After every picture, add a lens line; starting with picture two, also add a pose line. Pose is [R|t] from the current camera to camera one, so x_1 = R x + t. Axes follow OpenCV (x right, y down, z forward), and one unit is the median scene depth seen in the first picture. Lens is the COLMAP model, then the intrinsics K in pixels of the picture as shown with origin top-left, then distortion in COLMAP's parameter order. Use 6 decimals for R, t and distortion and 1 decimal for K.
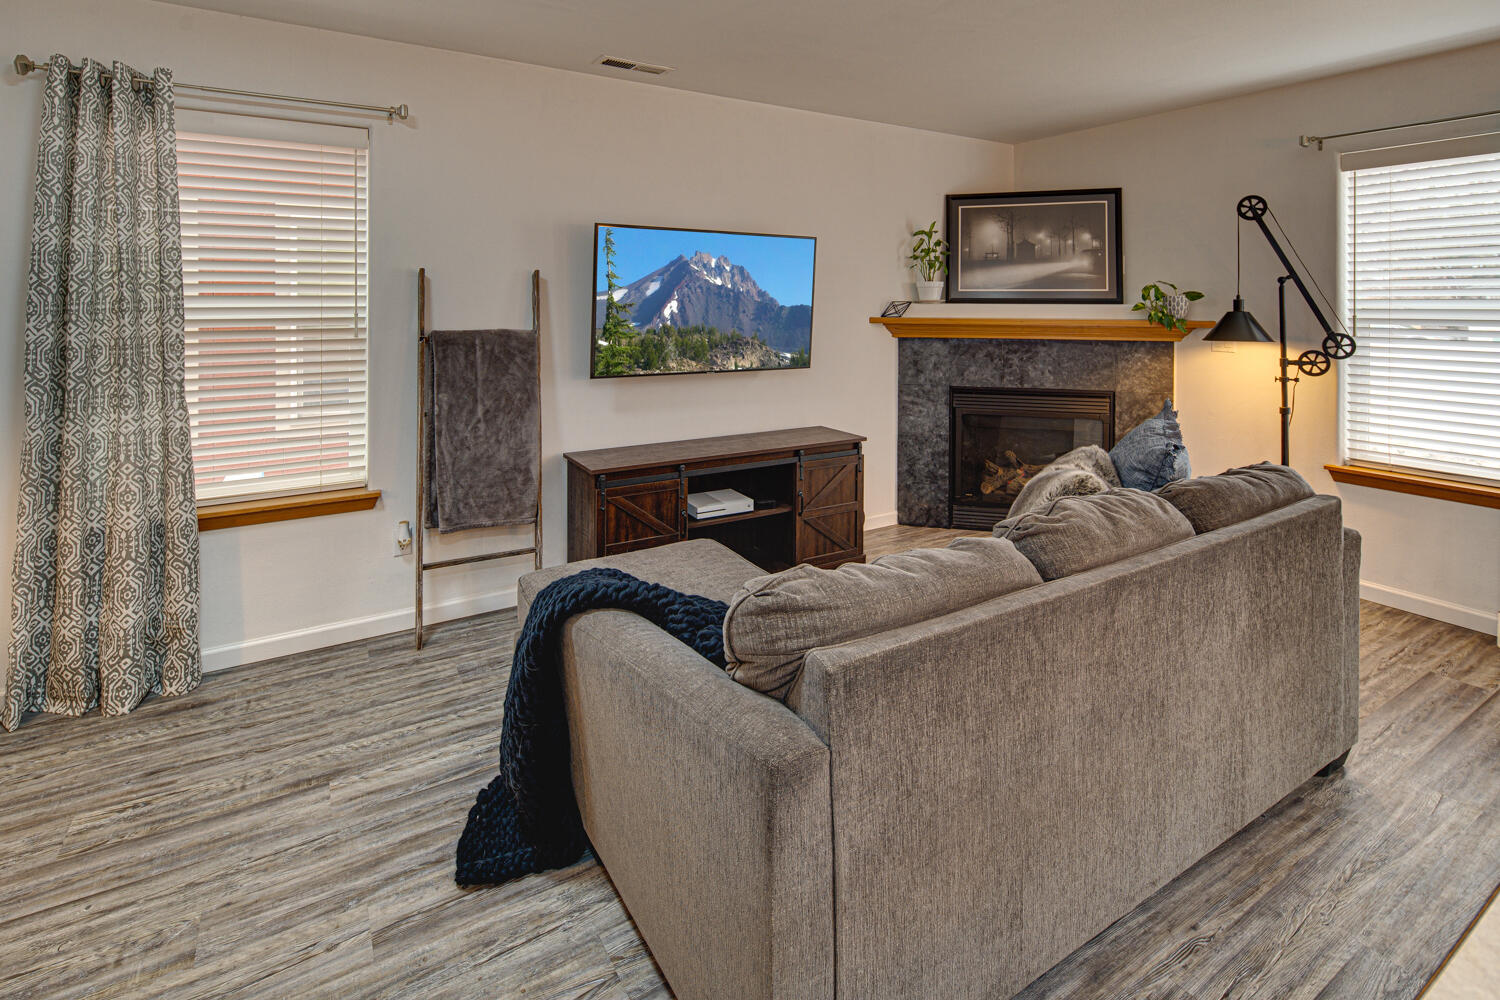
lens RADIAL K [[740.1, 0, 747.7], [0, 740.1, 396.5], [0, 0, 1]] dist [0.001365, -0.004219]
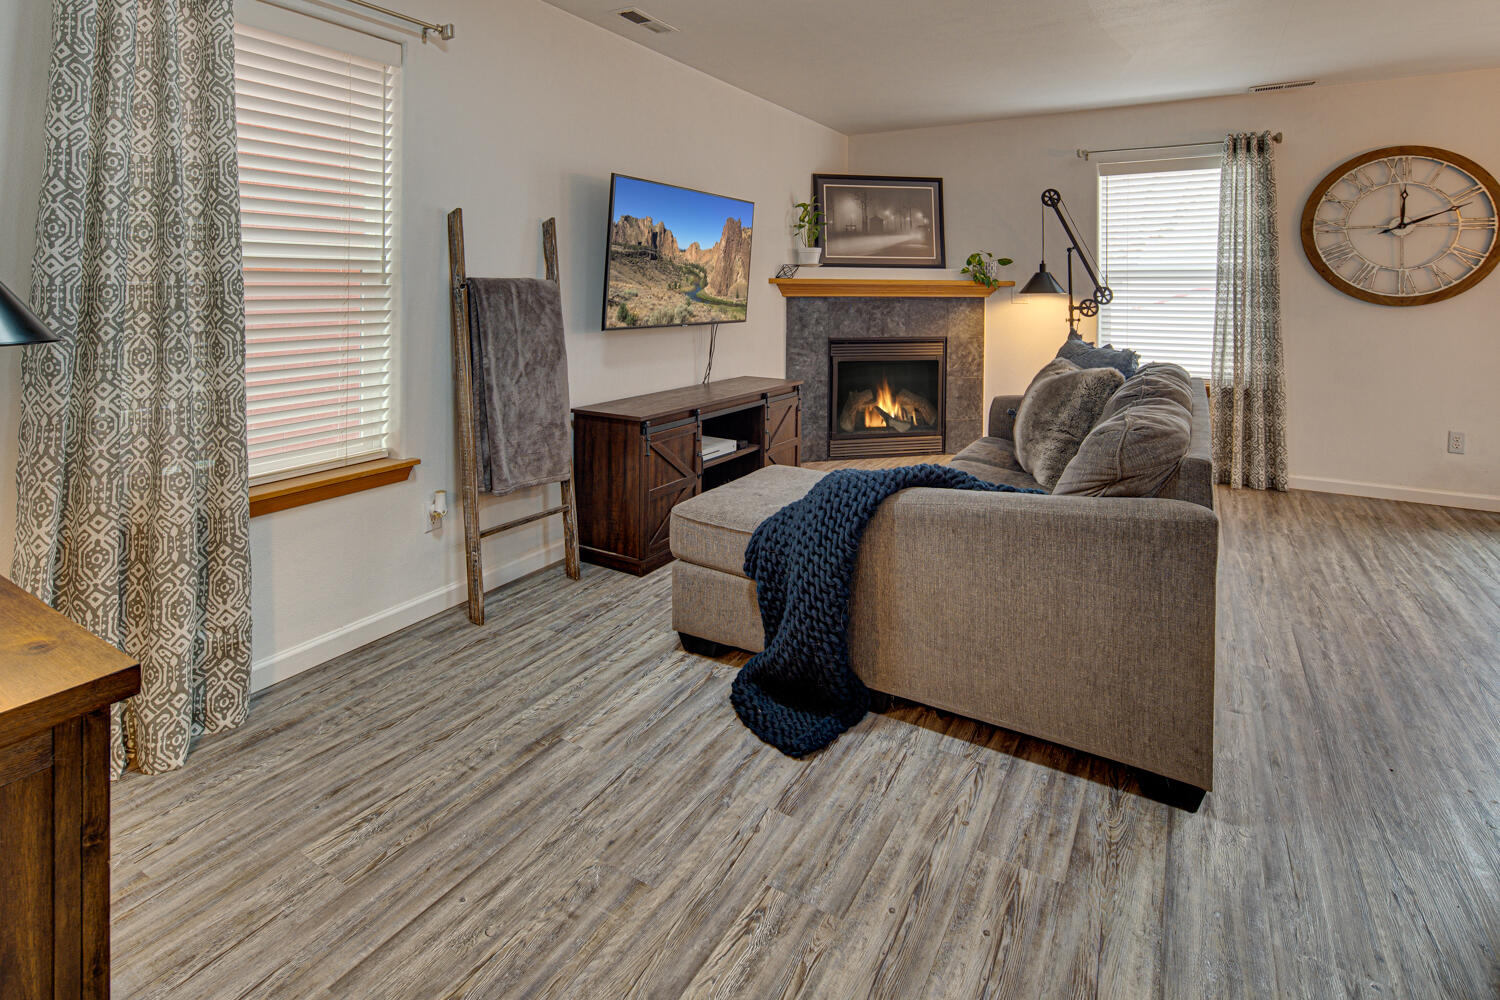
lens RADIAL K [[740.1, 0, 751.1], [0, 740.1, 394.2], [0, 0, 1]] dist [0.001365, -0.004219]
pose [[0.882879, -0.063778, 0.465250, -0.505941], [0.056538, 0.997964, 0.029515, 0.043162], [-0.466185, 0.000246, 0.884687, 0.028349]]
